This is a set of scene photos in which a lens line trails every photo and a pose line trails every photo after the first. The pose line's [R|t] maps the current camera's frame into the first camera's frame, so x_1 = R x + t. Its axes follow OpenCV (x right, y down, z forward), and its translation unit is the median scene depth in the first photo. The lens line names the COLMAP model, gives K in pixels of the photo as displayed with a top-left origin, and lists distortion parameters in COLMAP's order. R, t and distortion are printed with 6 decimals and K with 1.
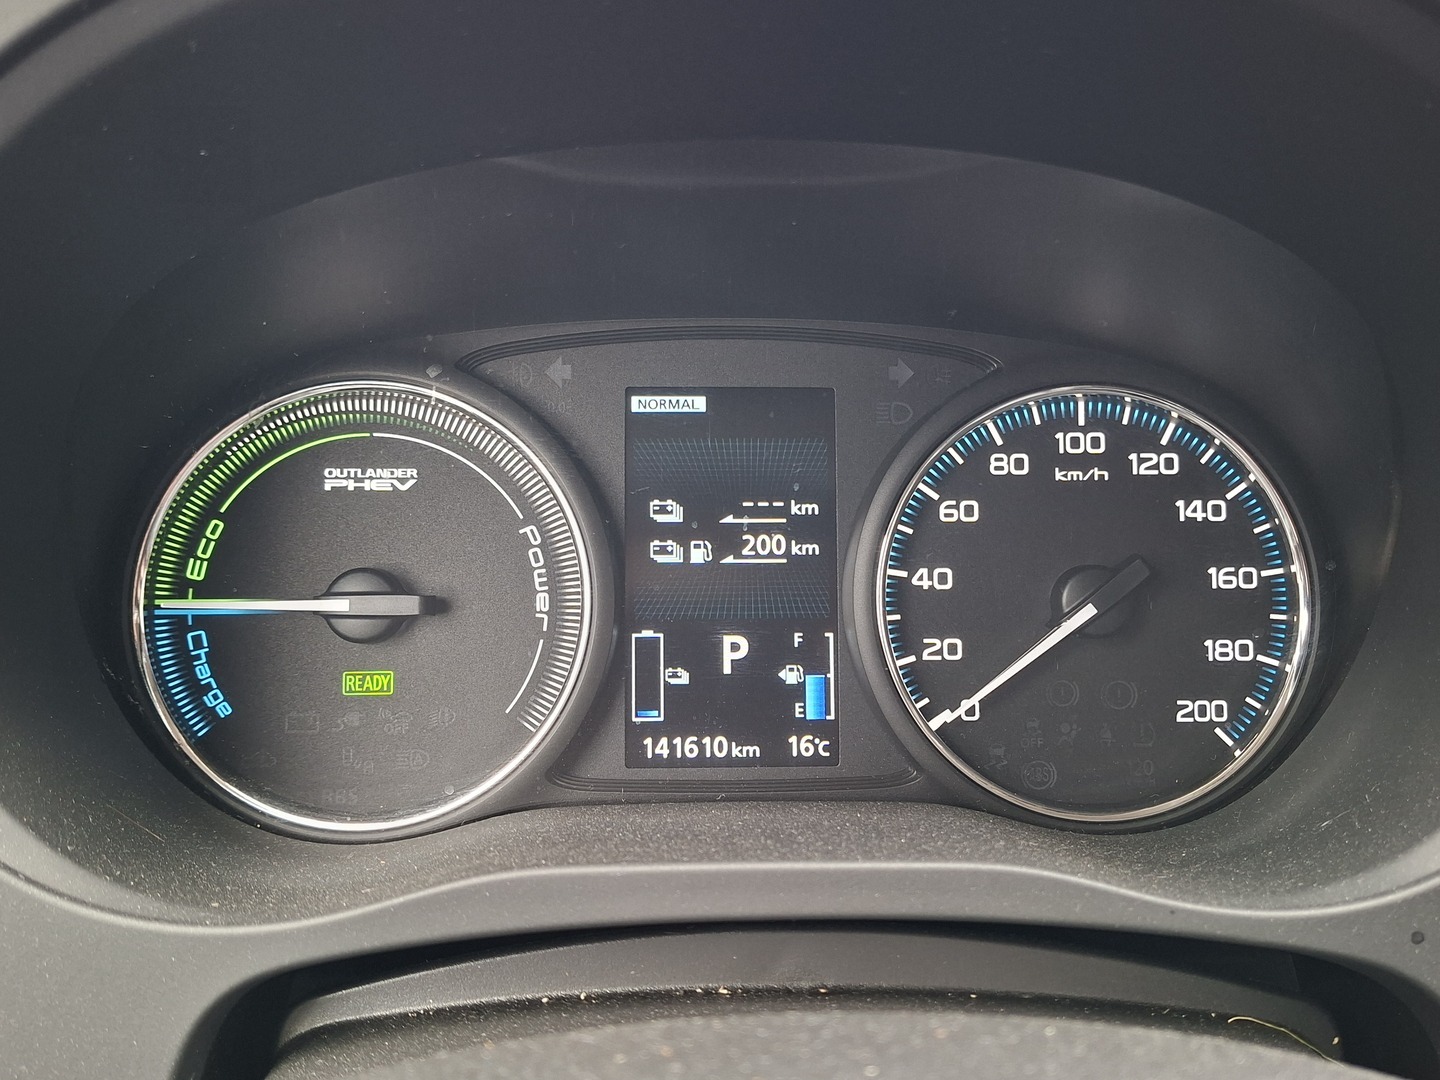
lens RADIAL K [[1230.3, 0, 716.7], [0, 1230.3, 533.2], [0, 0, 1]] dist [0.049154, -0.000072]
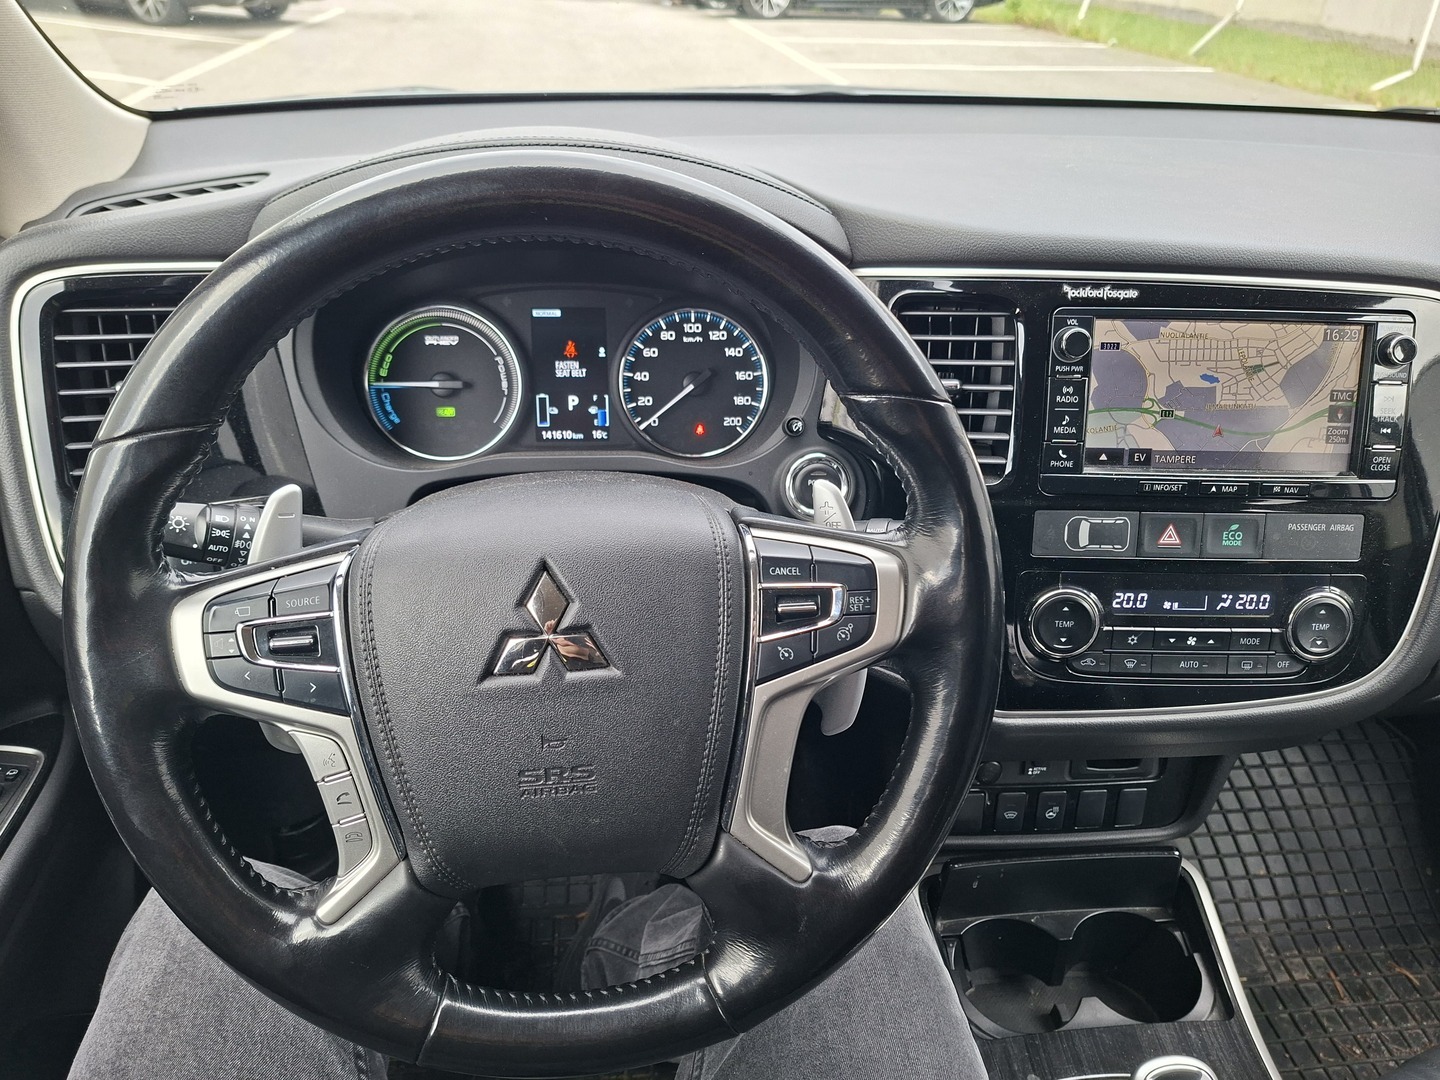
lens RADIAL K [[1011.1, 0, 744.7], [0, 1011.1, 553.3], [0, 0, 1]] dist [0.037088, -0.044630]
pose [[0.998724, -0.010248, 0.049453, 0.296223], [0.001610, 0.985159, 0.171639, 0.039169], [-0.050478, -0.171340, 0.983918, -1.421739]]
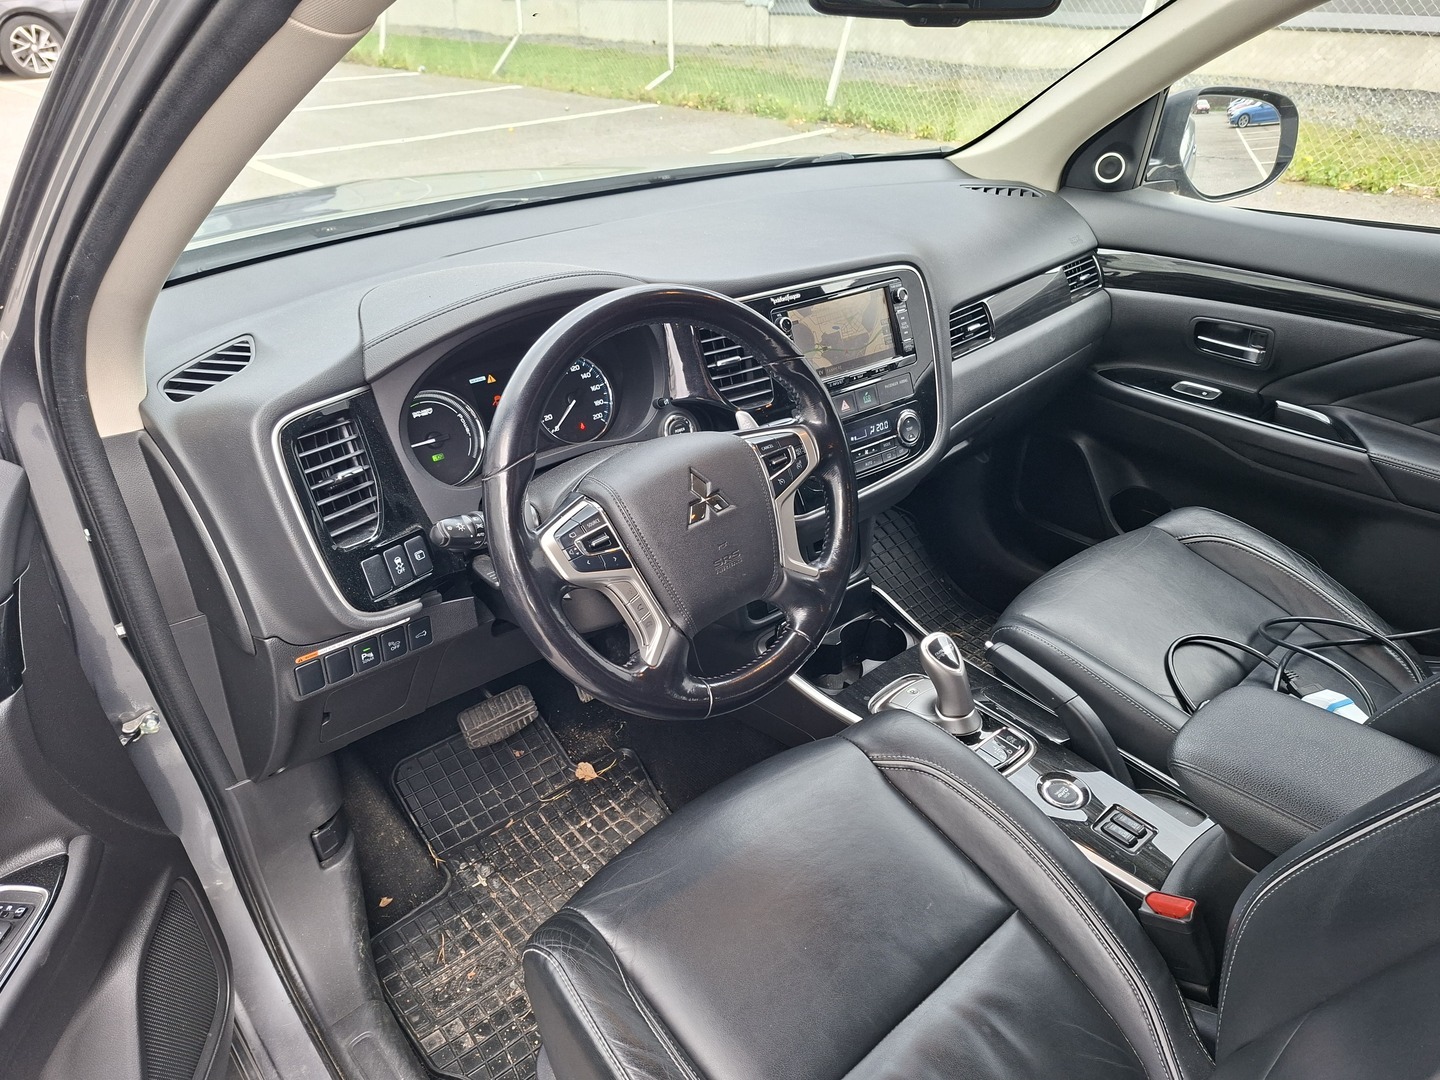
lens RADIAL K [[1011.1, 0, 718.9], [0, 1011.1, 549.7], [0, 0, 1]] dist [0.037088, -0.044630]
pose [[0.788020, -0.326573, 0.521894, -1.494632], [0.241822, 0.943771, 0.225428, -0.144642], [-0.566168, -0.051436, 0.822684, -2.596558]]
